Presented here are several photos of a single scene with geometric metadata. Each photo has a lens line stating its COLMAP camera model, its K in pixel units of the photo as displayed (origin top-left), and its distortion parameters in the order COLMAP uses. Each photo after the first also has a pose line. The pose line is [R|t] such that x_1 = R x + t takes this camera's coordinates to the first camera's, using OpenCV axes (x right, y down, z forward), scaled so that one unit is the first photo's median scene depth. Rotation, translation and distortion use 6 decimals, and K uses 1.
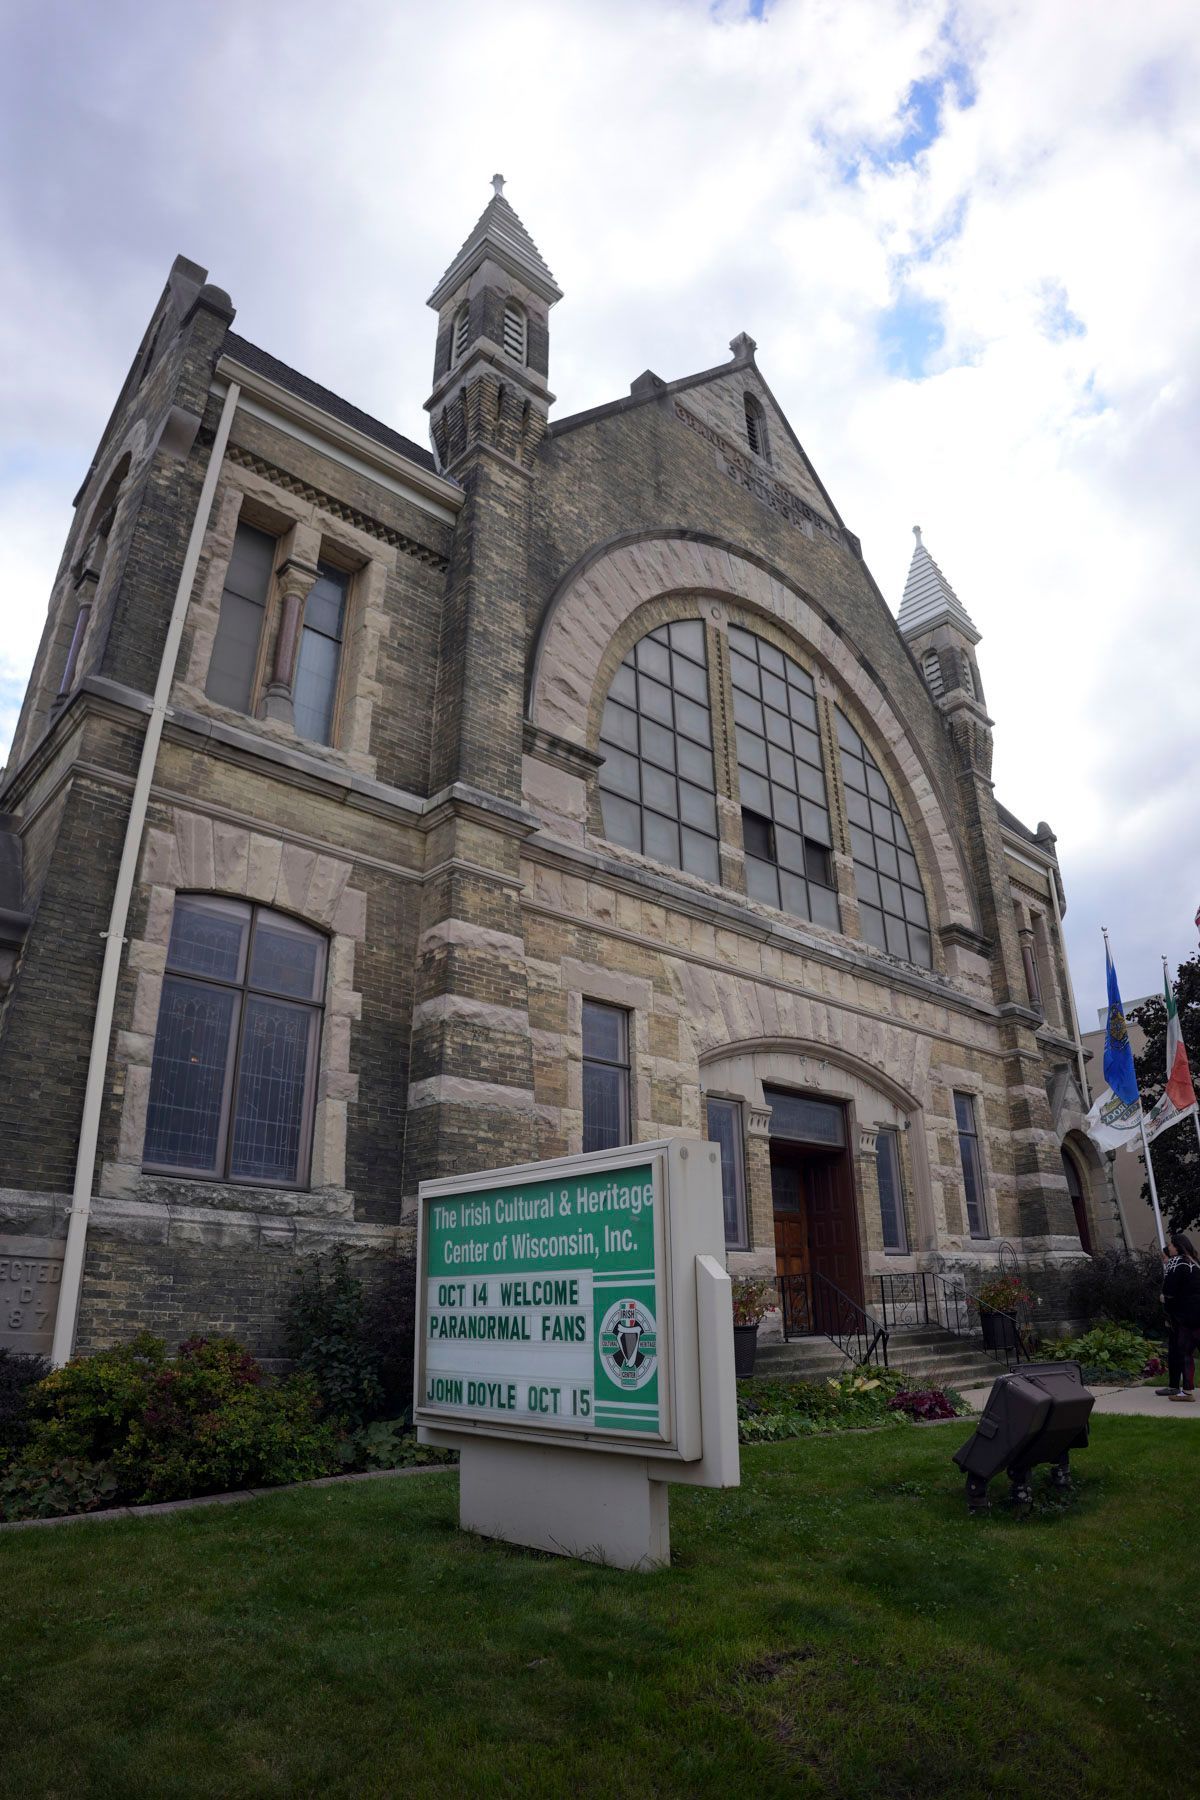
lens RADIAL K [[1051.2, 0, 600.0], [0, 1051.2, 900.0], [0, 0, 1]] dist [-0.153878, 0.038321]
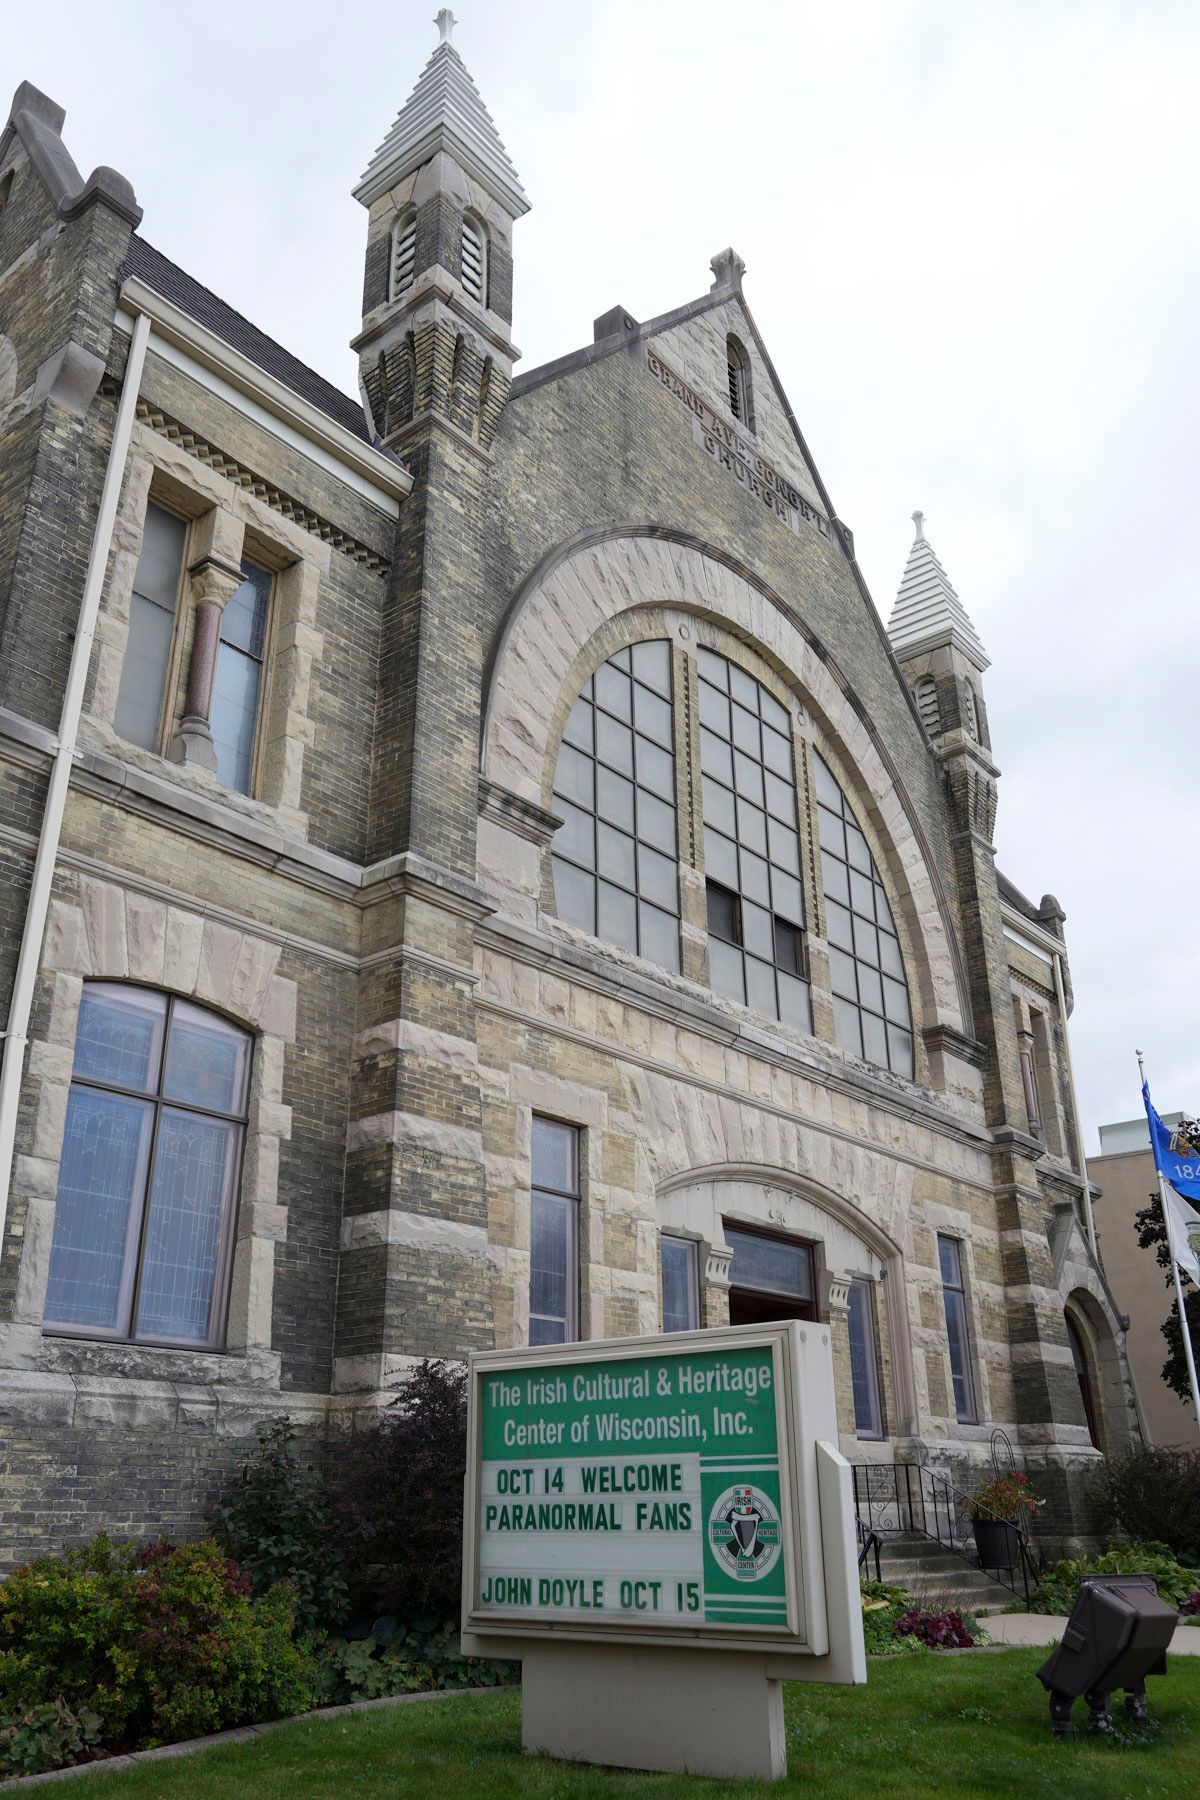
lens RADIAL K [[1431.4, 0, 600.0], [0, 1431.4, 900.0], [0, 0, 1]] dist [-0.004876, -0.000432]
pose [[0.990011, 0.059722, 0.127719, -0.116468], [-0.056974, 0.998061, -0.025059, -0.049463], [-0.128968, 0.017532, 0.991494, -0.134281]]
